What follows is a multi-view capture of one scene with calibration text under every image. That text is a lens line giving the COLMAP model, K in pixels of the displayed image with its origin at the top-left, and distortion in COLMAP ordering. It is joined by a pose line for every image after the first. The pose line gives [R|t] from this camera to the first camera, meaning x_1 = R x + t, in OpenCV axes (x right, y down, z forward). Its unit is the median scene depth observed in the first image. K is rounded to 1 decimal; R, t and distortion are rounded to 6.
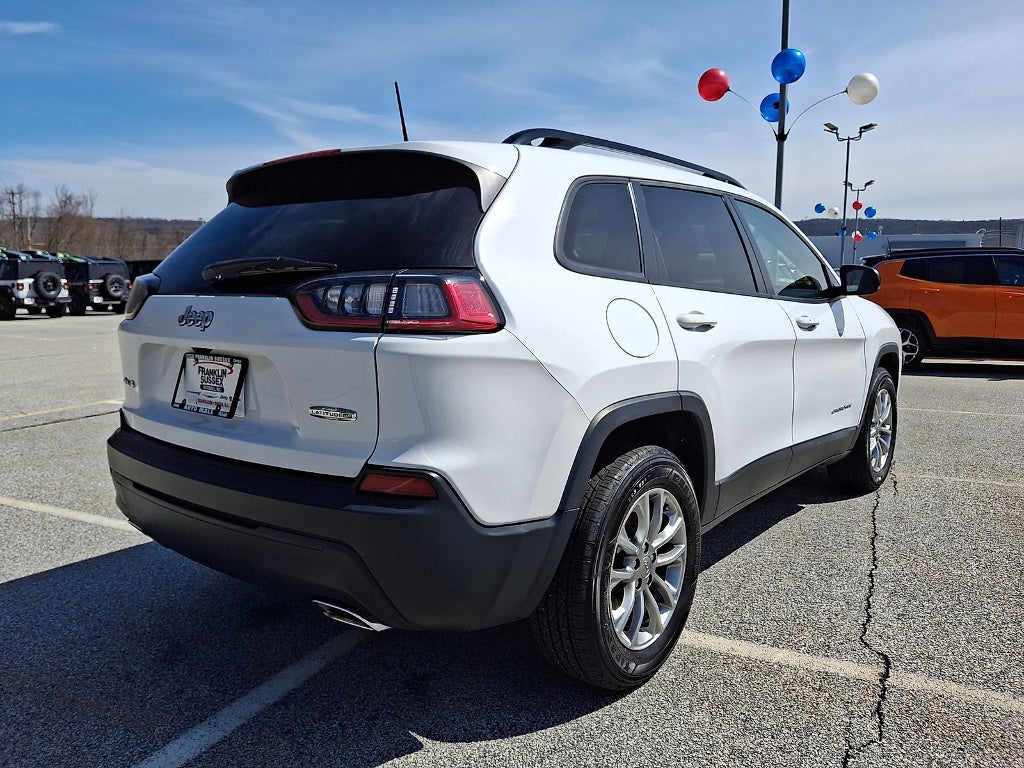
lens RADIAL K [[772.4, 0, 510.8], [0, 772.4, 401.2], [0, 0, 1]] dist [-0.003008, -0.028386]
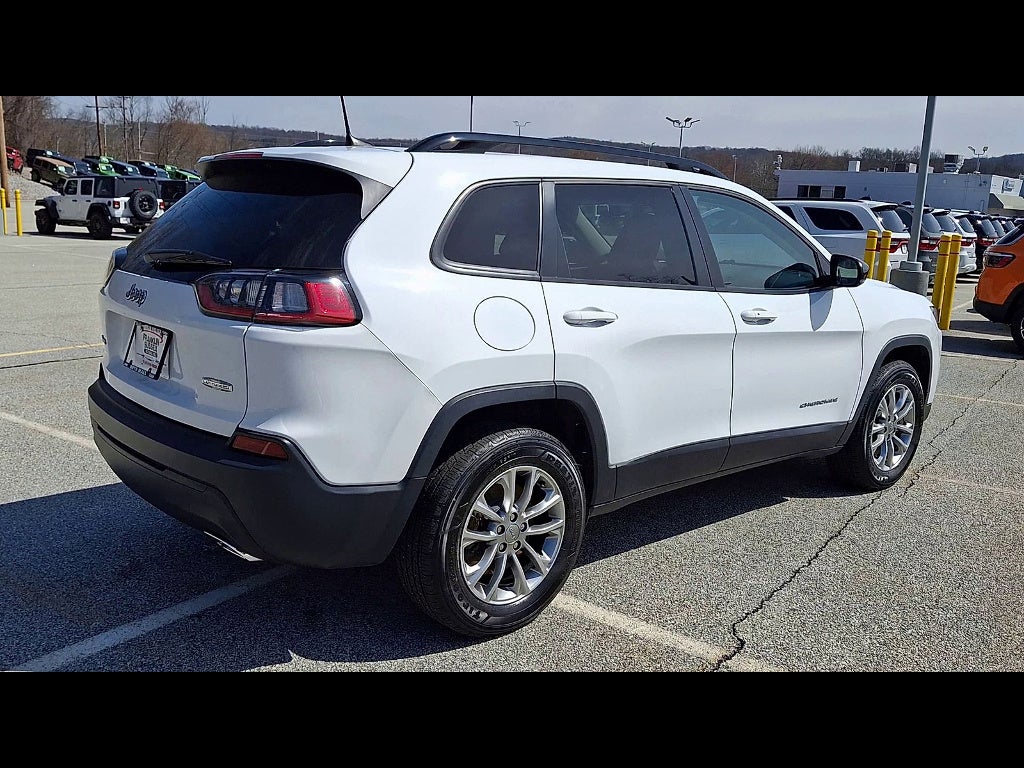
lens RADIAL K [[868.8, 0, 511.3], [0, 868.8, 419.2], [0, 0, 1]] dist [0.092145, -0.173709]
pose [[0.985003, 0.077551, -0.154126, 0.350902], [-0.065131, 0.994329, 0.084067, -0.059824], [0.159771, -0.072768, 0.984468, -0.241089]]
